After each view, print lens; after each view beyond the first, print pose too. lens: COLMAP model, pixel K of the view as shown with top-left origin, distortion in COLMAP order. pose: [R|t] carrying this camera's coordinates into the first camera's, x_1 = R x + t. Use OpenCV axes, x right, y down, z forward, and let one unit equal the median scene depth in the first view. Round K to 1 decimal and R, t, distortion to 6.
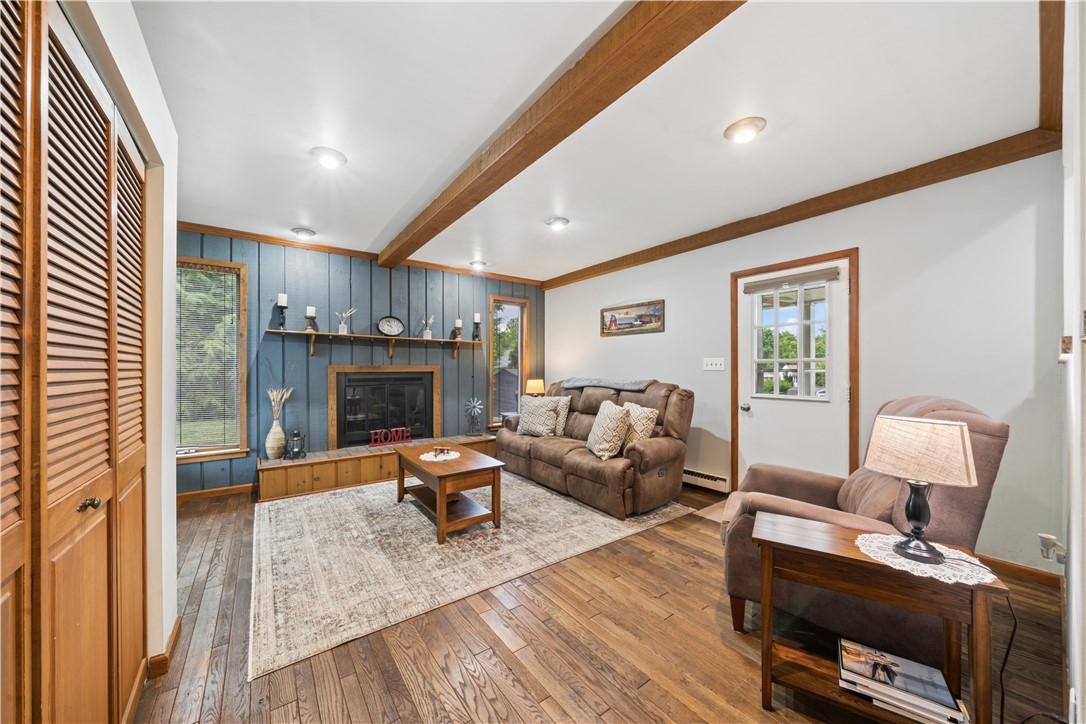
lens RADIAL K [[379.2, 0, 538.6], [0, 379.2, 368.7], [0, 0, 1]] dist [-0.005356, 0.000861]
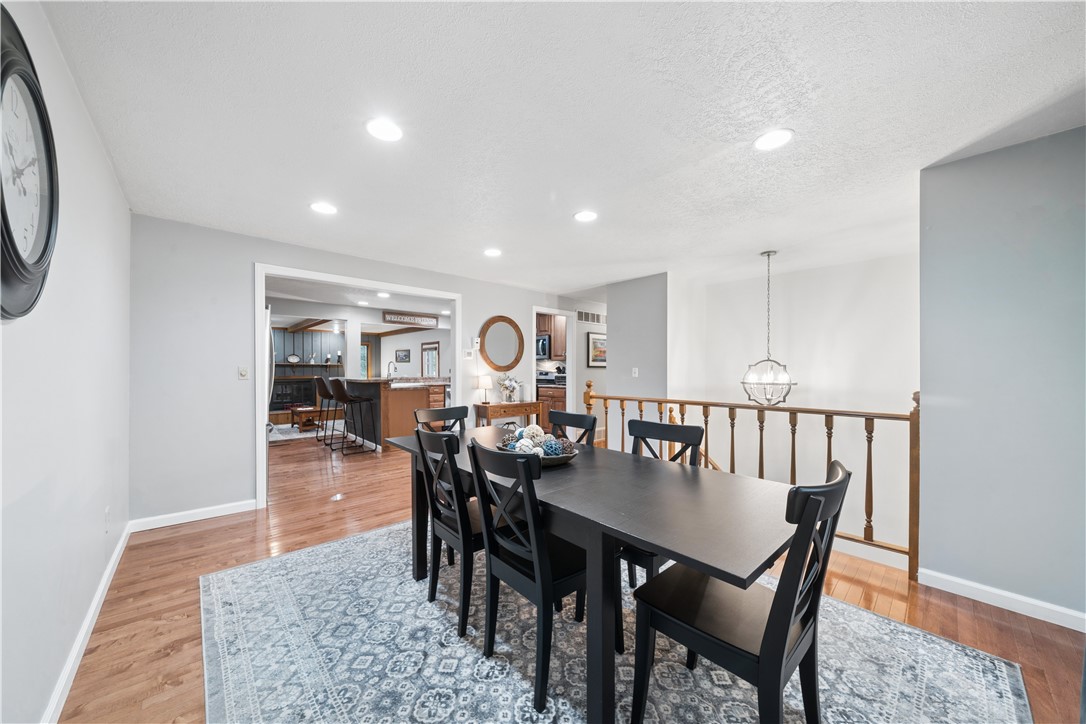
lens RADIAL K [[379.2, 0, 548.6], [0, 379.2, 370.0], [0, 0, 1]] dist [-0.005356, 0.000861]
pose [[0.992446, -0.001349, 0.122676, 0.969042], [0.000613, 0.999982, 0.006034, -0.064360], [-0.122682, -0.005913, 0.992428, -1.650390]]
